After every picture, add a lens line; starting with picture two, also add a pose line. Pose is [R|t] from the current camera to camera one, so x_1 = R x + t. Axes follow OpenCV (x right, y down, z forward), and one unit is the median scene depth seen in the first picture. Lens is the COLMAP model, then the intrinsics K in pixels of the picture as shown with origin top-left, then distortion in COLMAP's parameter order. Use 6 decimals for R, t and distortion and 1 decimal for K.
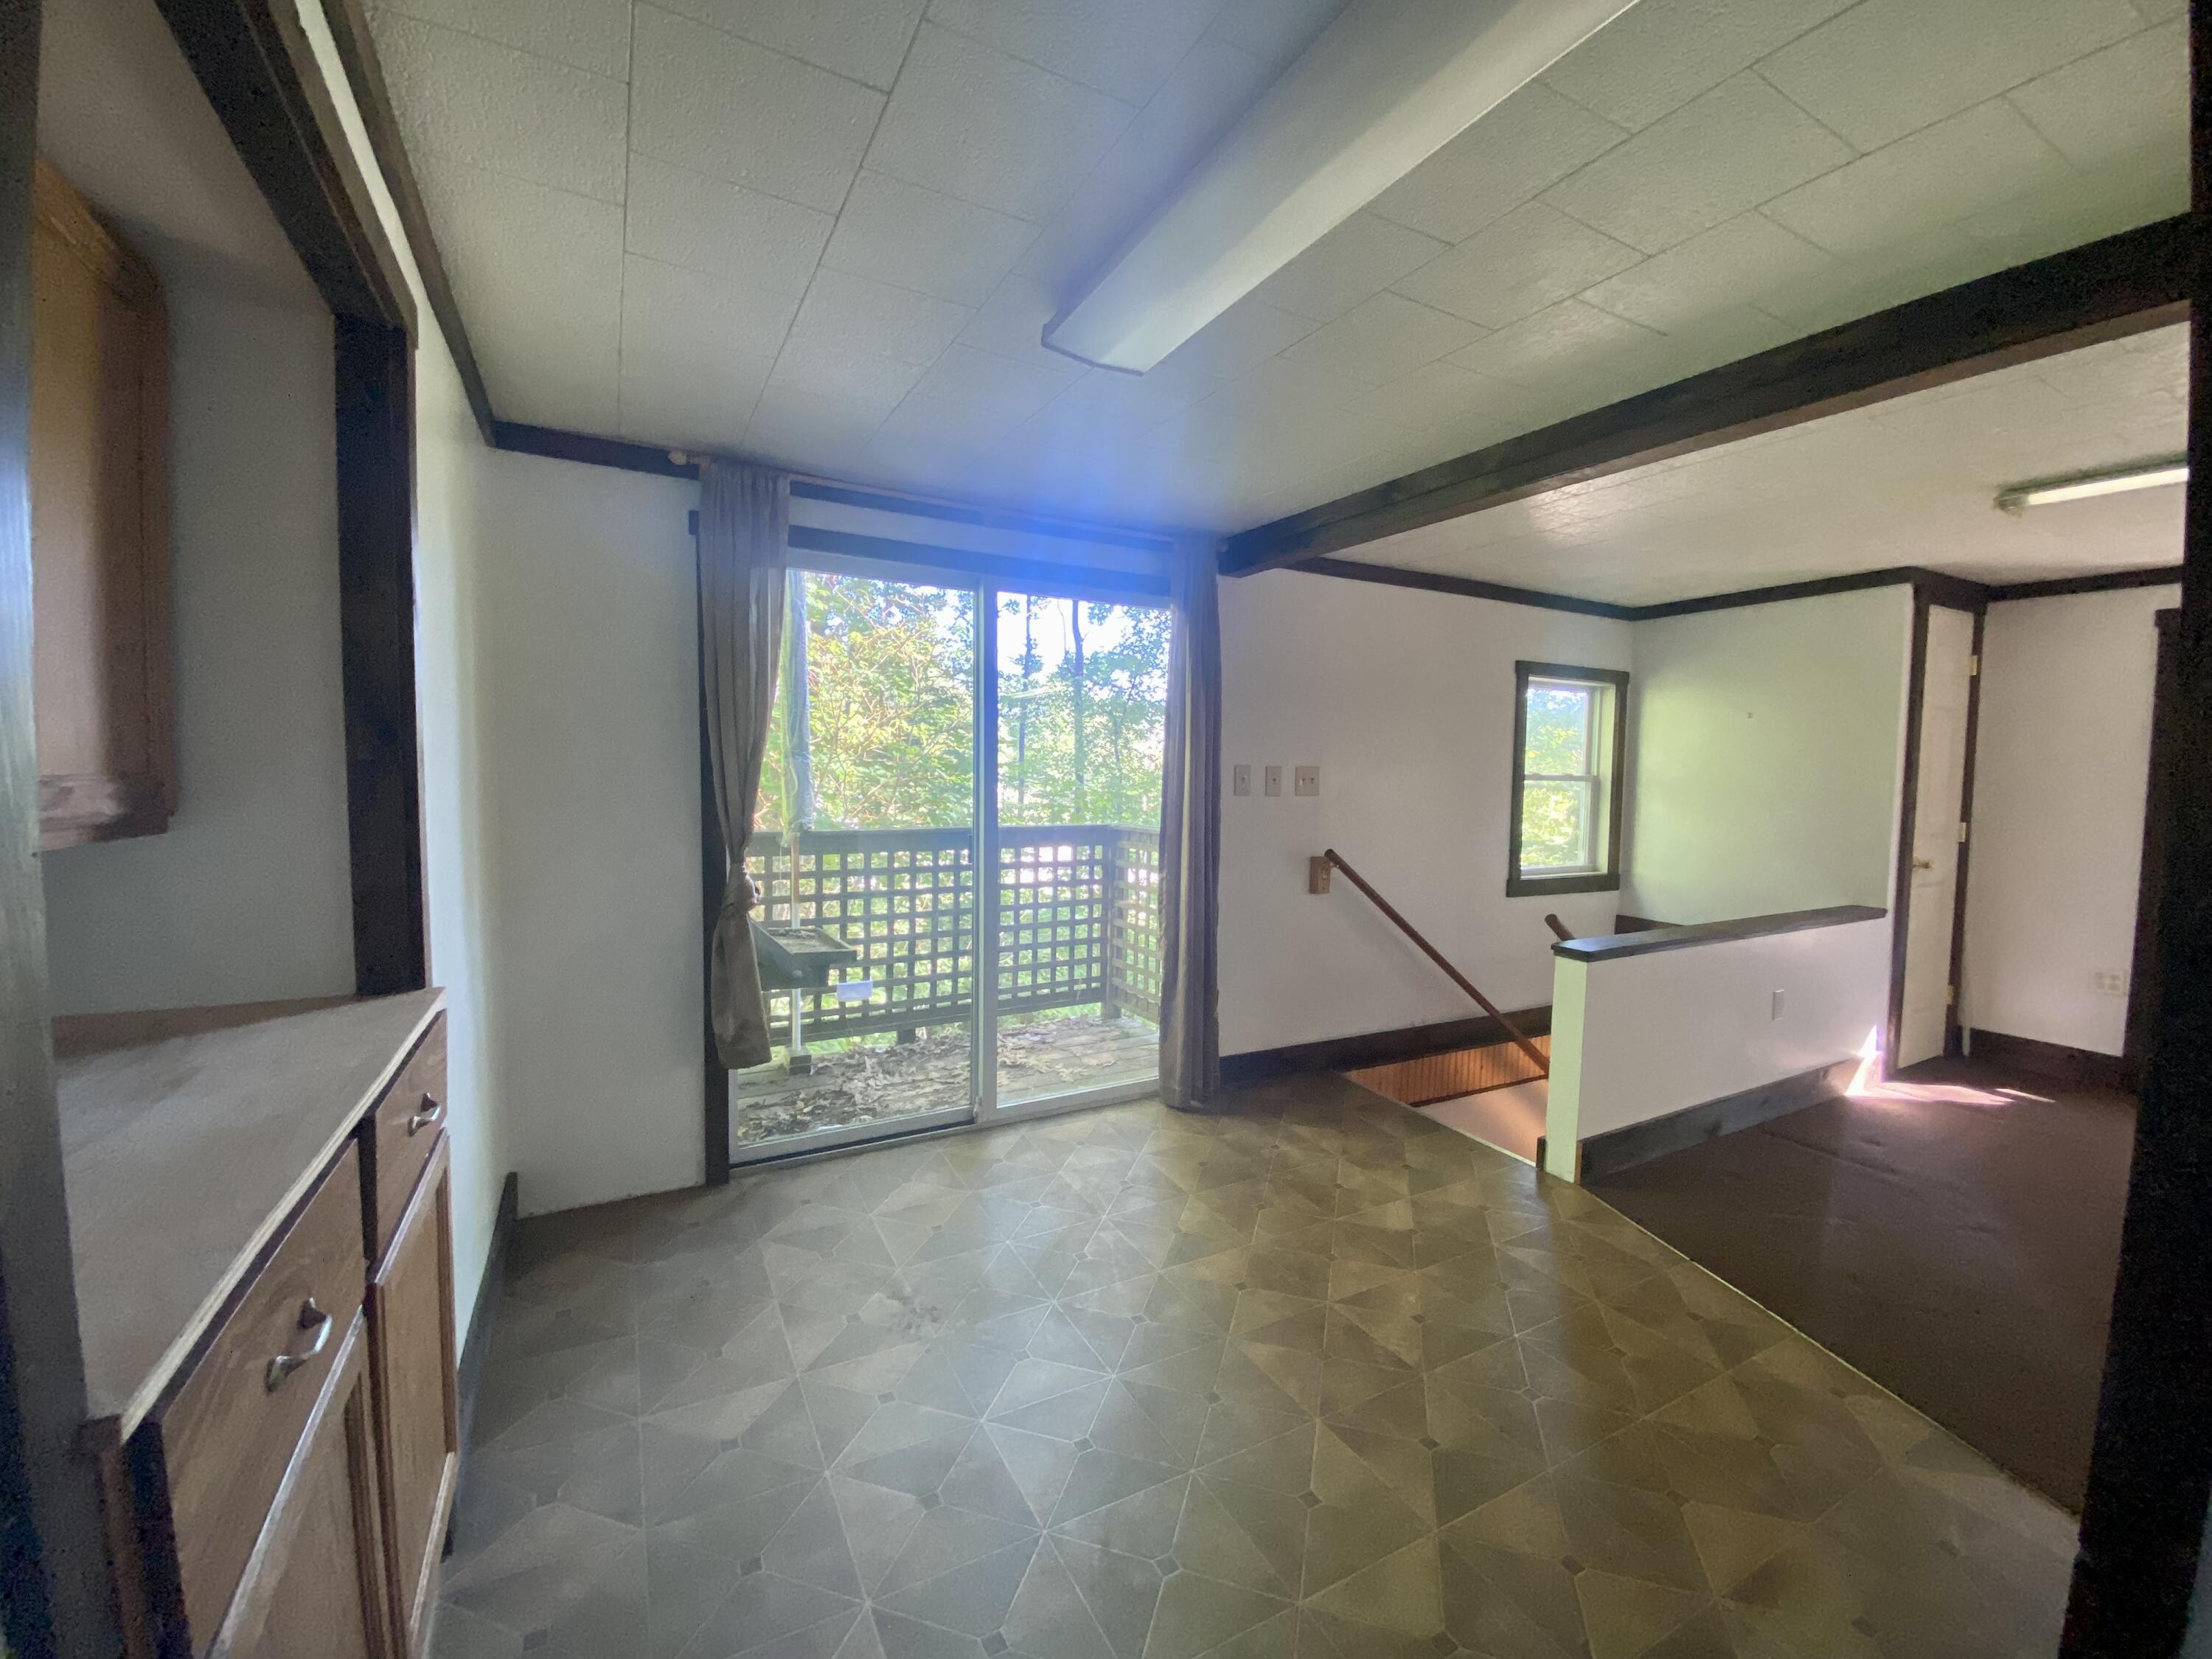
lens RADIAL K [[902.8, 0, 1097.1], [0, 902.8, 835.3], [0, 0, 1]] dist [0.001017, -0.000219]
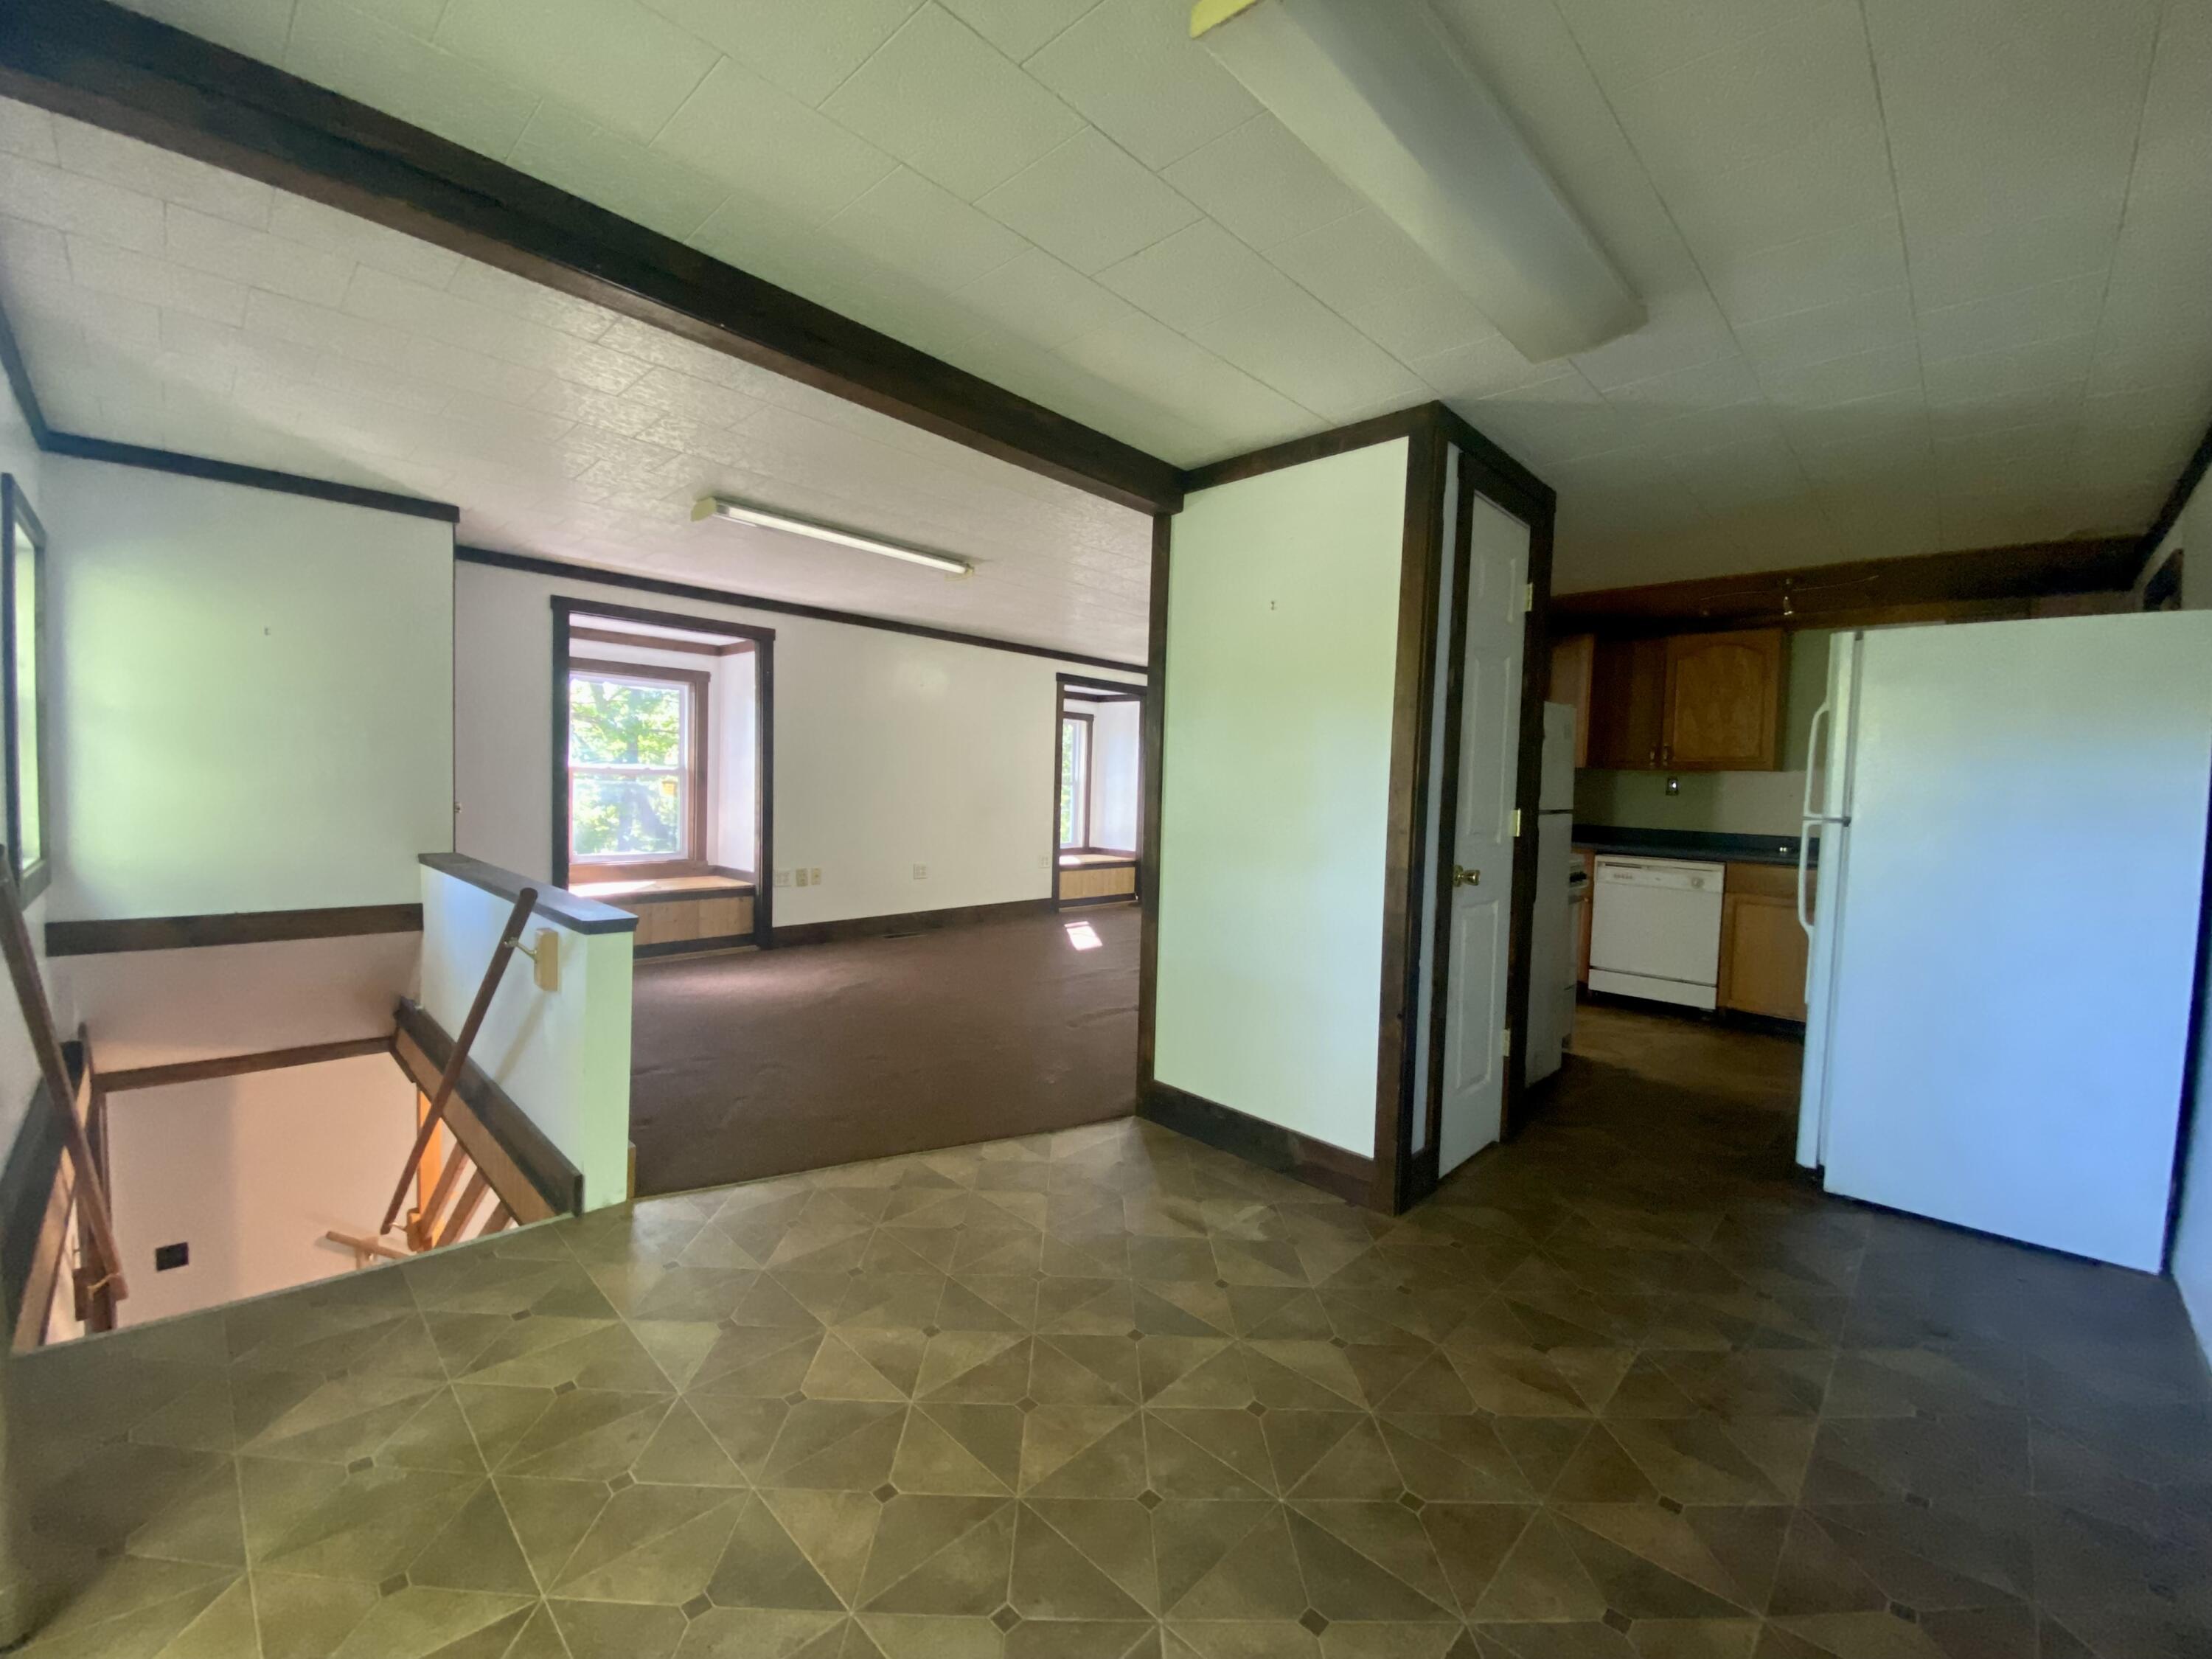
lens RADIAL K [[902.8, 0, 1104.0], [0, 902.8, 820.4], [0, 0, 1]] dist [0.001017, -0.000219]
pose [[-0.302970, -0.062777, 0.950930, -0.257409], [0.035111, 0.996415, 0.076966, -0.005262], [-0.952353, 0.056707, -0.299680, 0.574811]]
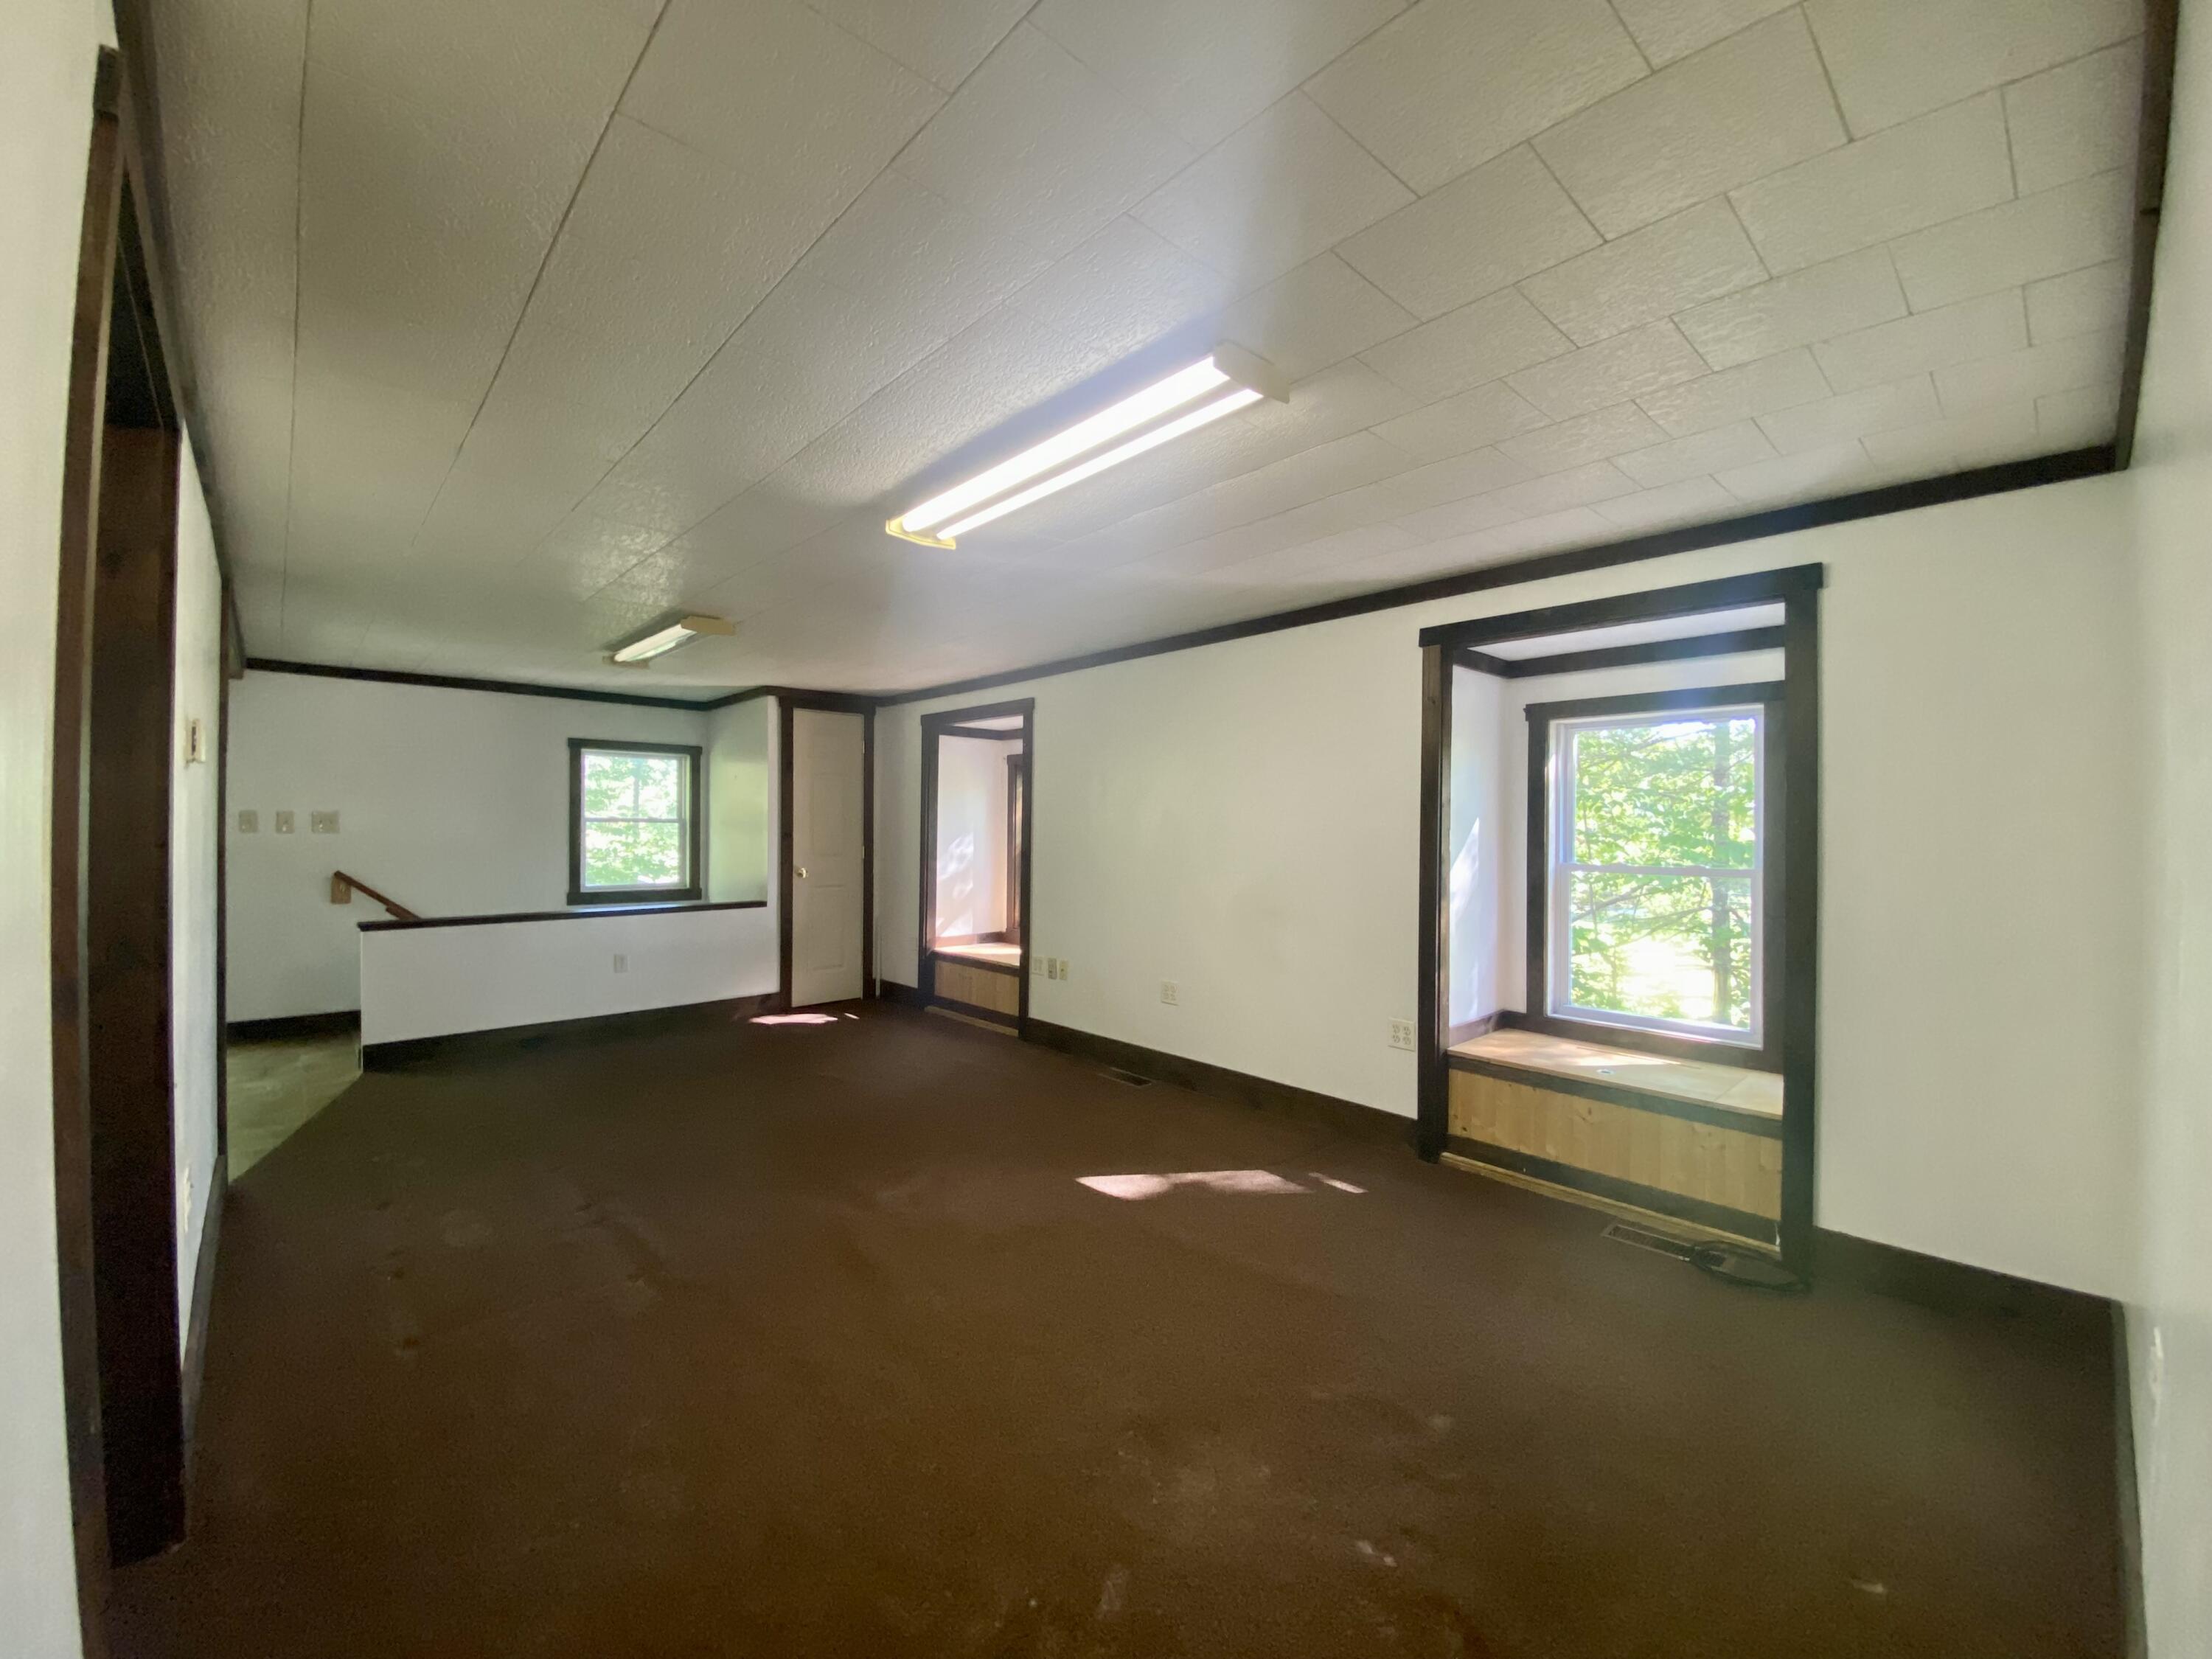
lens RADIAL K [[902.8, 0, 1111.1], [0, 902.8, 826.8], [0, 0, 1]] dist [0.001017, -0.000219]
pose [[0.968582, -0.009986, 0.248494, 1.065273], [0.026650, 0.997608, -0.063787, 0.068000], [-0.247263, 0.068405, 0.966531, -0.660915]]
